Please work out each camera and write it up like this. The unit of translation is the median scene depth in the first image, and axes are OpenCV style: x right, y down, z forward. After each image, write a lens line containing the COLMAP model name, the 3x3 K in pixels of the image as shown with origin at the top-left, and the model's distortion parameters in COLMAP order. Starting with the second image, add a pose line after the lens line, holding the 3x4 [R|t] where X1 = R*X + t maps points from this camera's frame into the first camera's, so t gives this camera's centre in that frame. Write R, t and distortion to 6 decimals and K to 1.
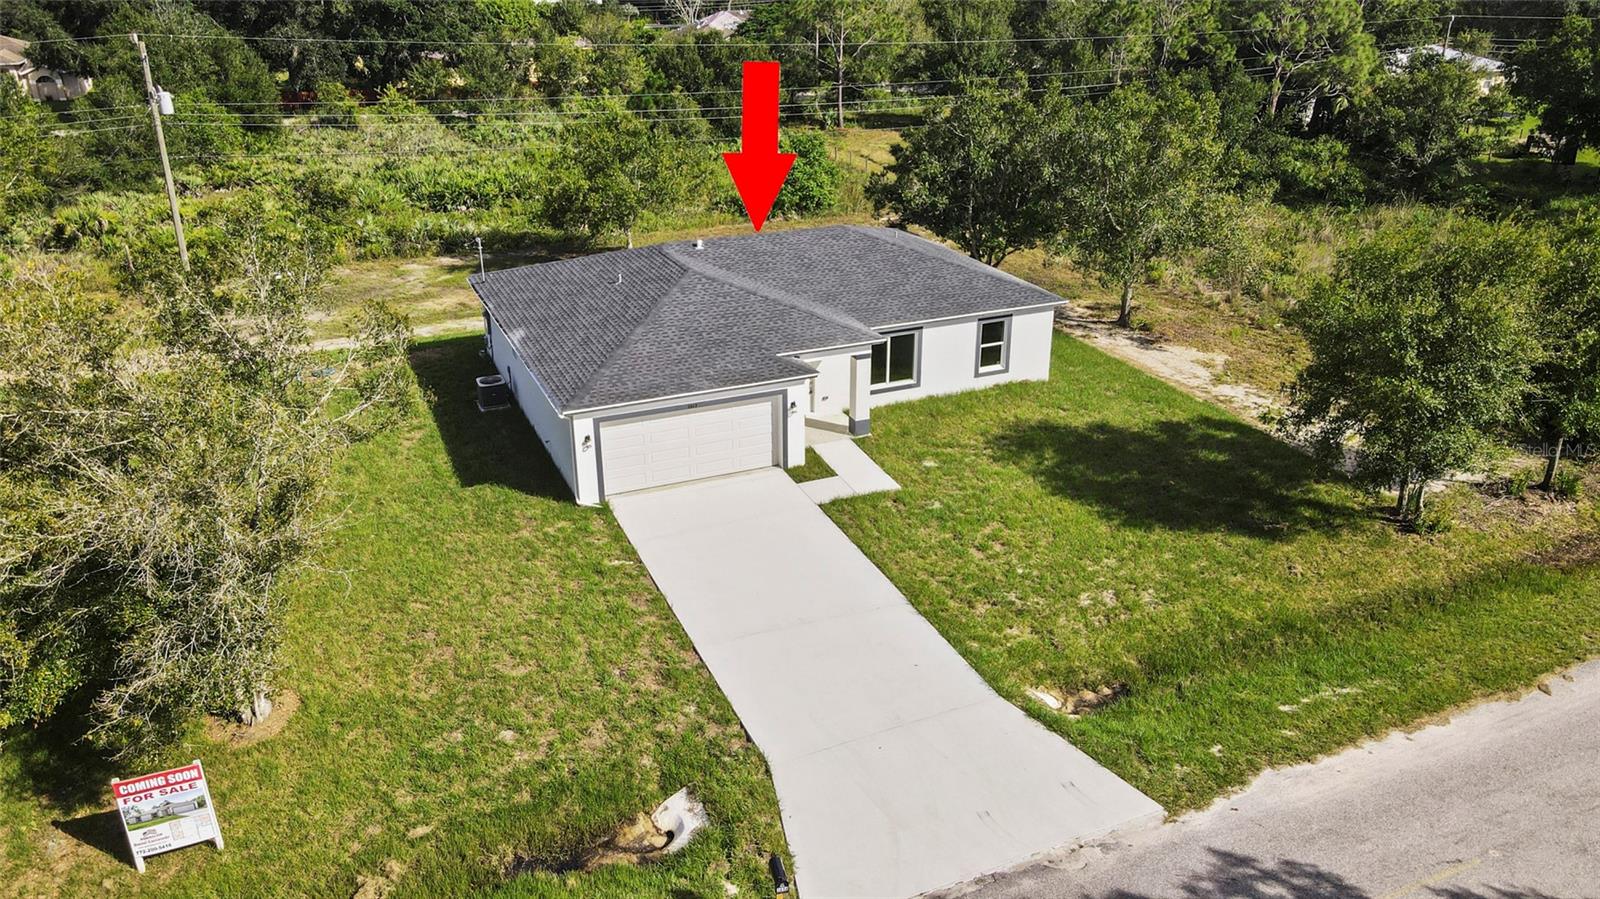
lens RADIAL K [[1181.2, 0, 800.0], [0, 1181.2, 449.5], [0, 0, 1]] dist [0.010742, -0.000333]
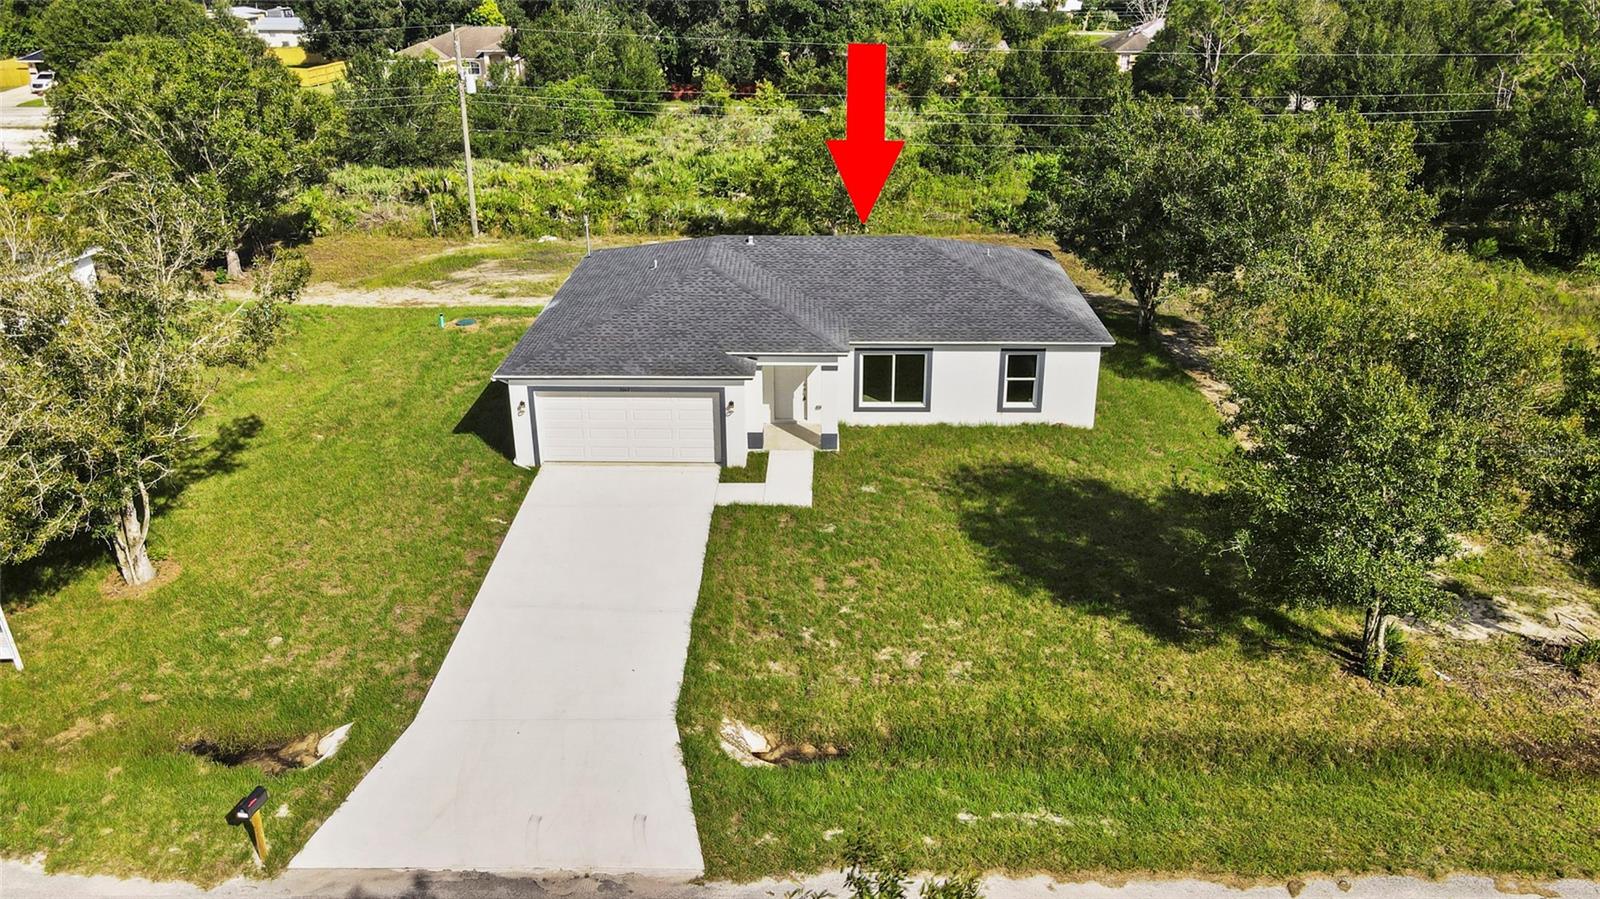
lens RADIAL K [[1185.2, 0, 800.0], [0, 1185.2, 449.5], [0, 0, 1]] dist [-0.007623, 0.040180]
pose [[0.905575, 0.164508, -0.390986, 0.443377], [-0.166436, 0.985619, 0.029213, -0.039280], [0.390169, 0.038619, 0.919933, 0.104904]]
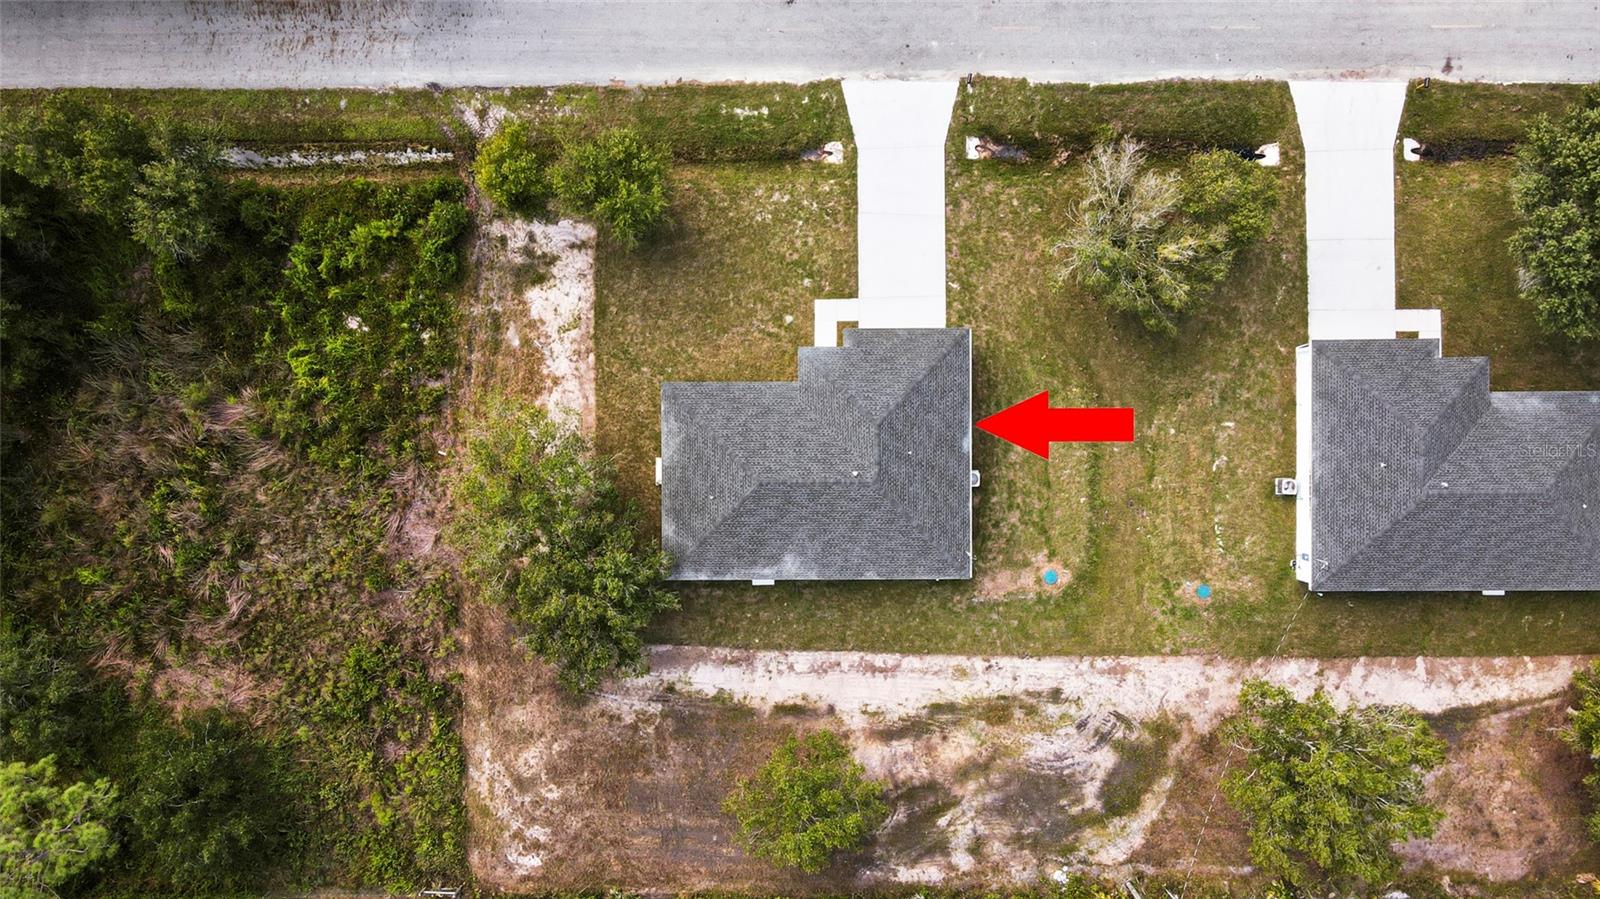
lens RADIAL K [[1185.2, 0, 800.0], [0, 1185.2, 449.5], [0, 0, 1]] dist [-0.007623, 0.040180]
pose [[-0.915533, -0.401919, 0.016174, -0.034212], [0.175101, -0.362020, 0.915577, -2.024914], [-0.362132, 0.841072, 0.401818, 0.370153]]
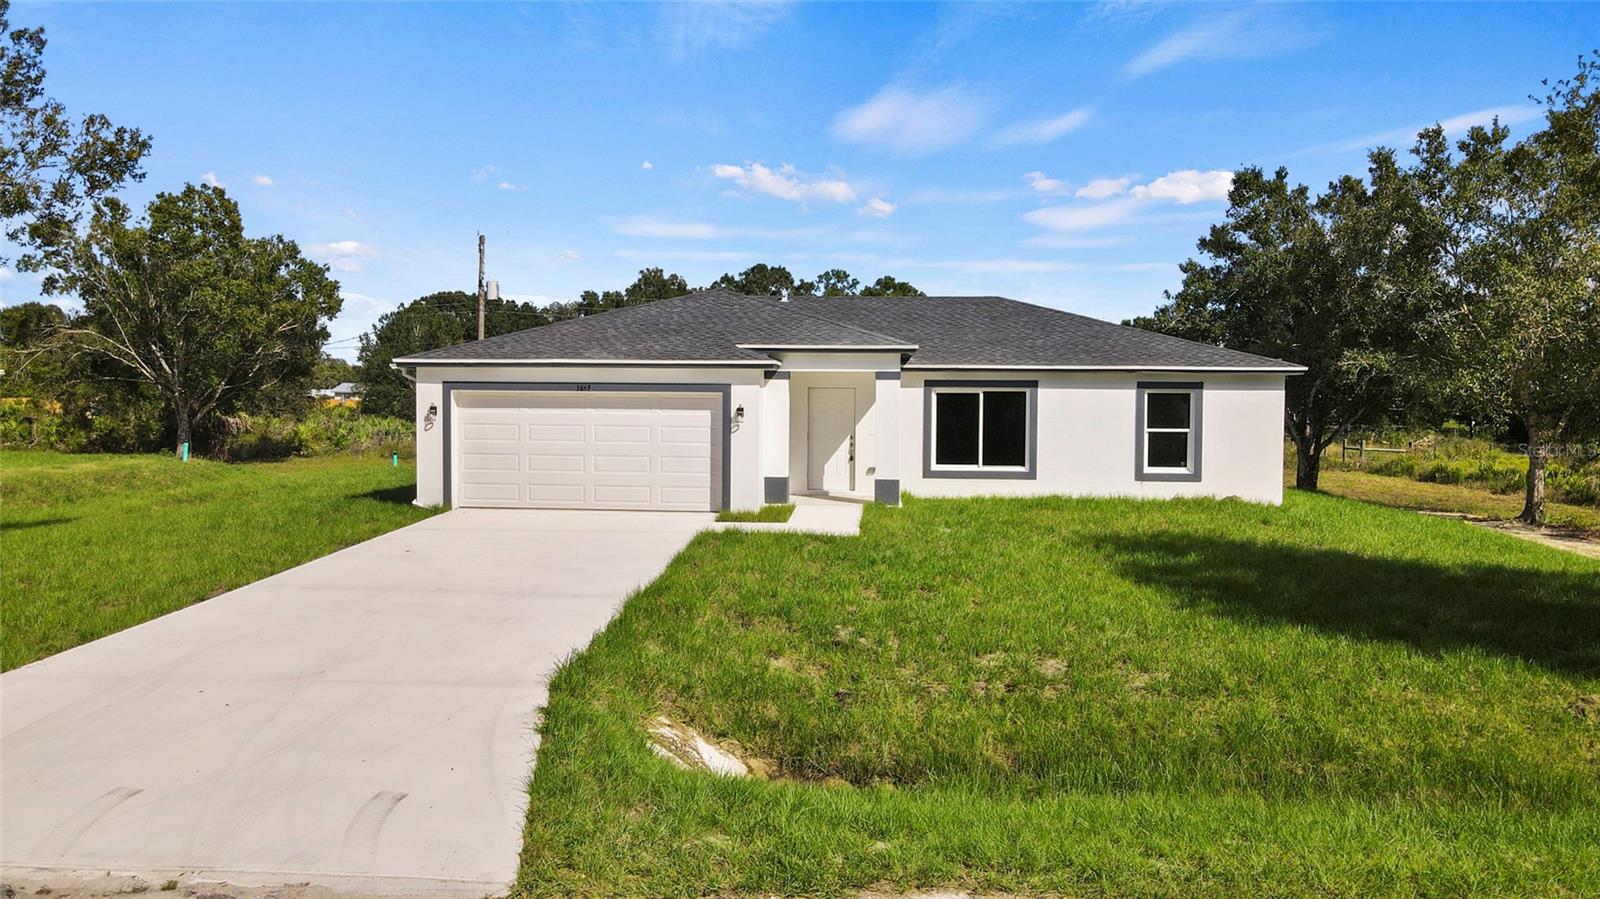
lens RADIAL K [[1185.2, 0, 800.0], [0, 1185.2, 449.5], [0, 0, 1]] dist [-0.007623, 0.040180]
pose [[0.882059, 0.031747, -0.470068, 0.337669], [-0.196950, 0.931215, -0.306675, 0.179464], [0.427999, 0.363085, 0.827639, 0.470292]]
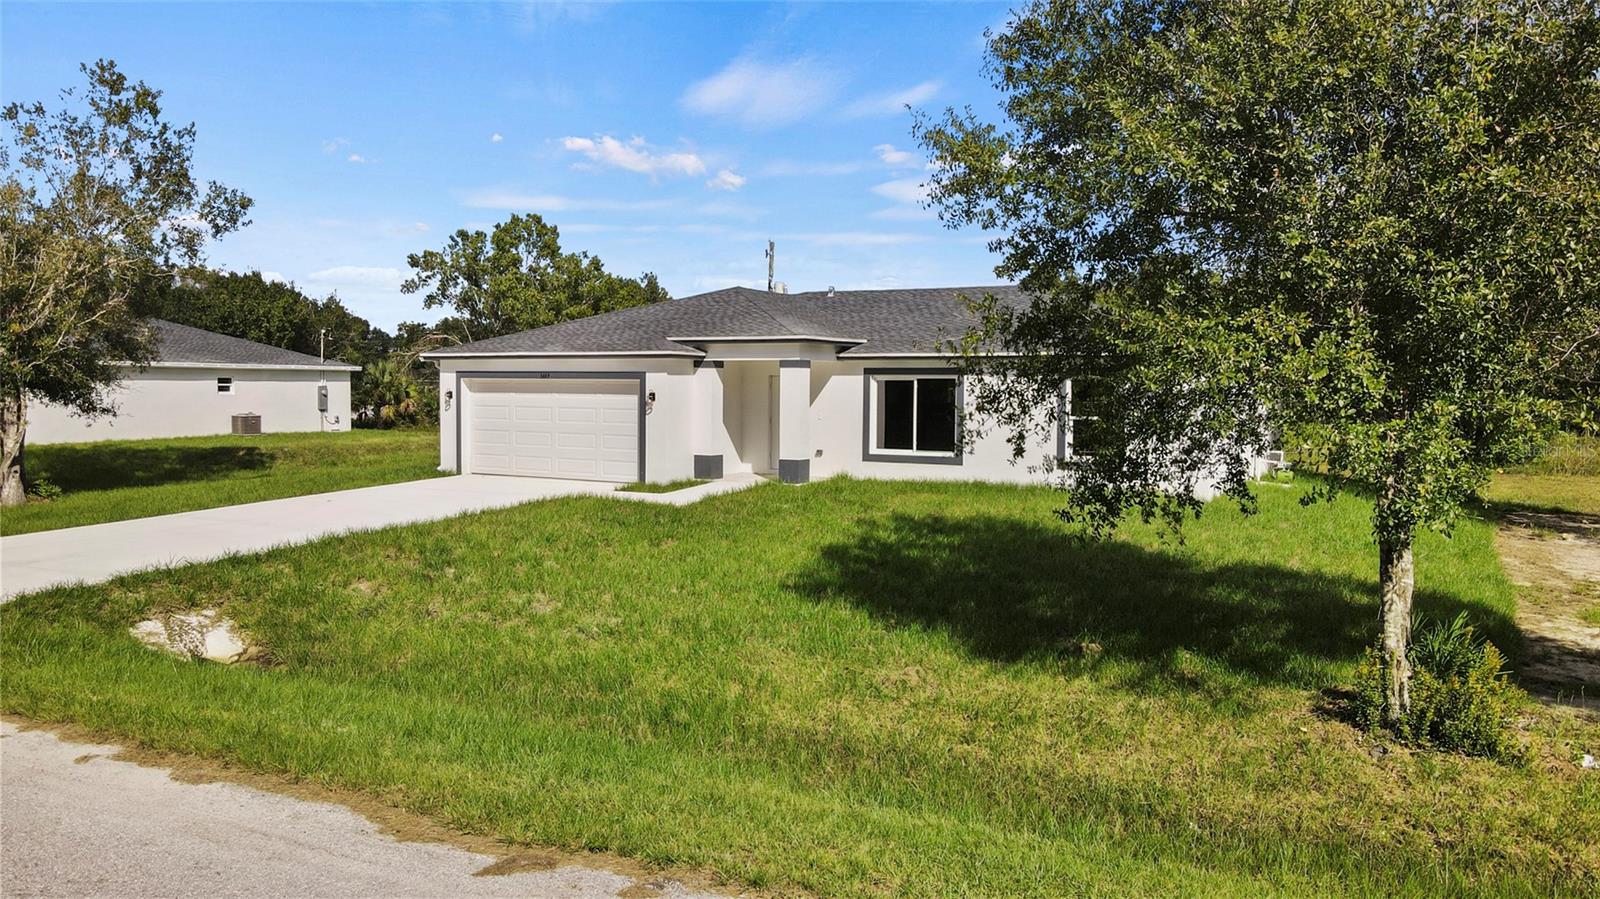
lens RADIAL K [[1181.2, 0, 800.0], [0, 1181.2, 449.5], [0, 0, 1]] dist [0.010742, -0.000333]
pose [[0.606343, 0.050174, -0.793619, 0.656896], [-0.326210, 0.925862, -0.190698, 0.107922], [0.725214, 0.374515, 0.577757, 0.641816]]
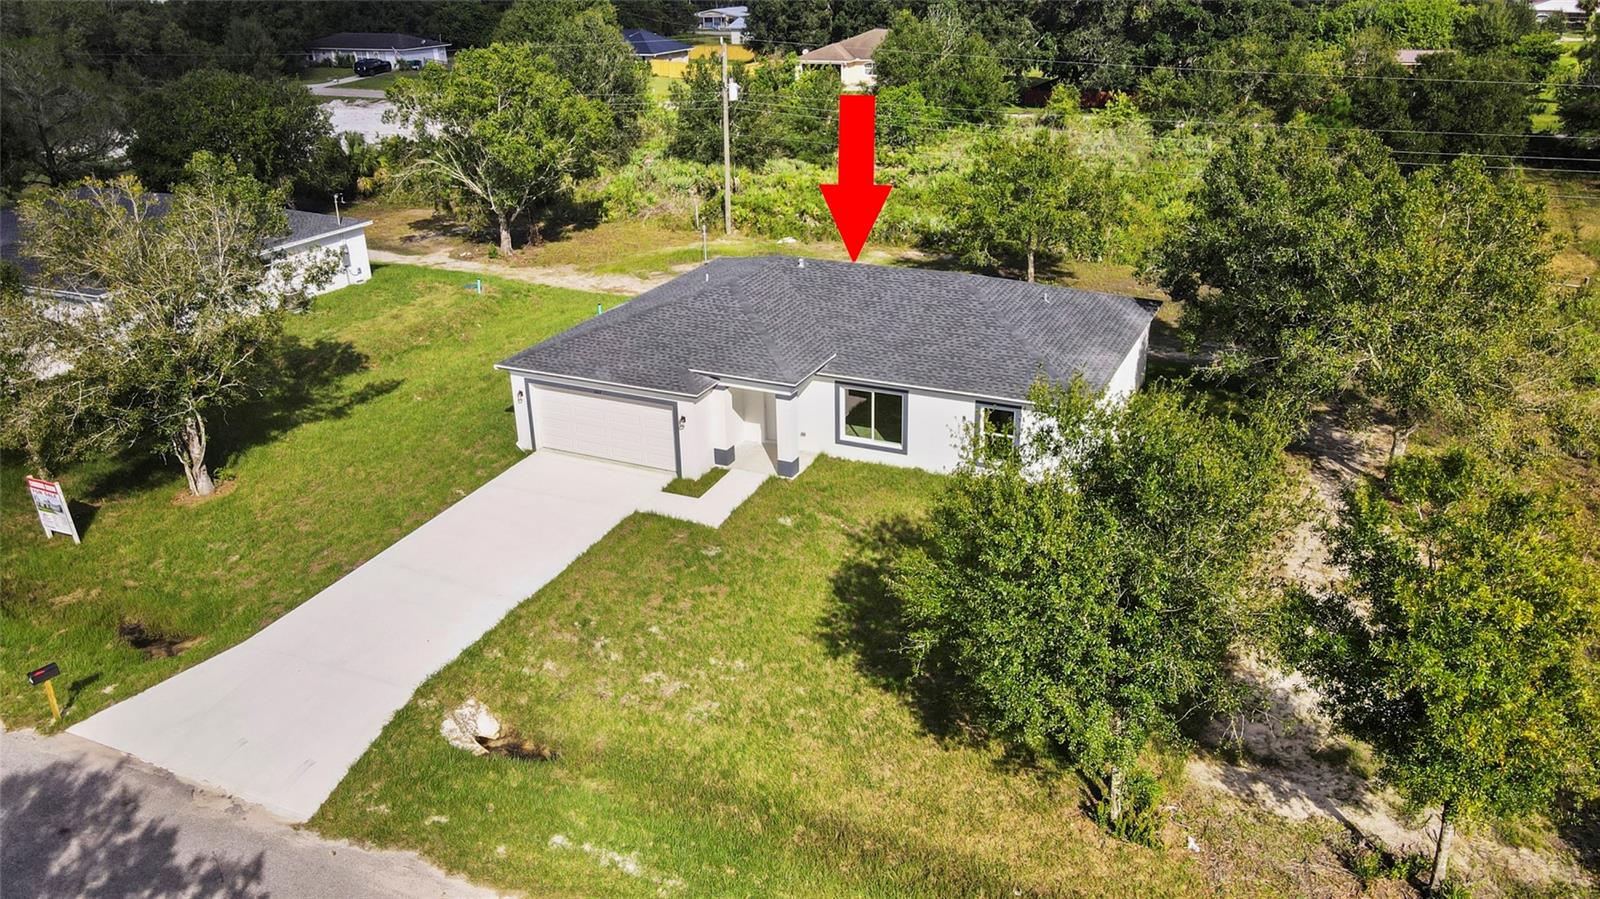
lens RADIAL K [[1185.2, 0, 800.0], [0, 1185.2, 449.5], [0, 0, 1]] dist [-0.007623, 0.040180]
pose [[0.653257, 0.286029, -0.701030, 0.803688], [-0.283625, 0.950924, 0.123692, -0.171169], [0.702006, 0.118027, 0.702323, 0.339306]]
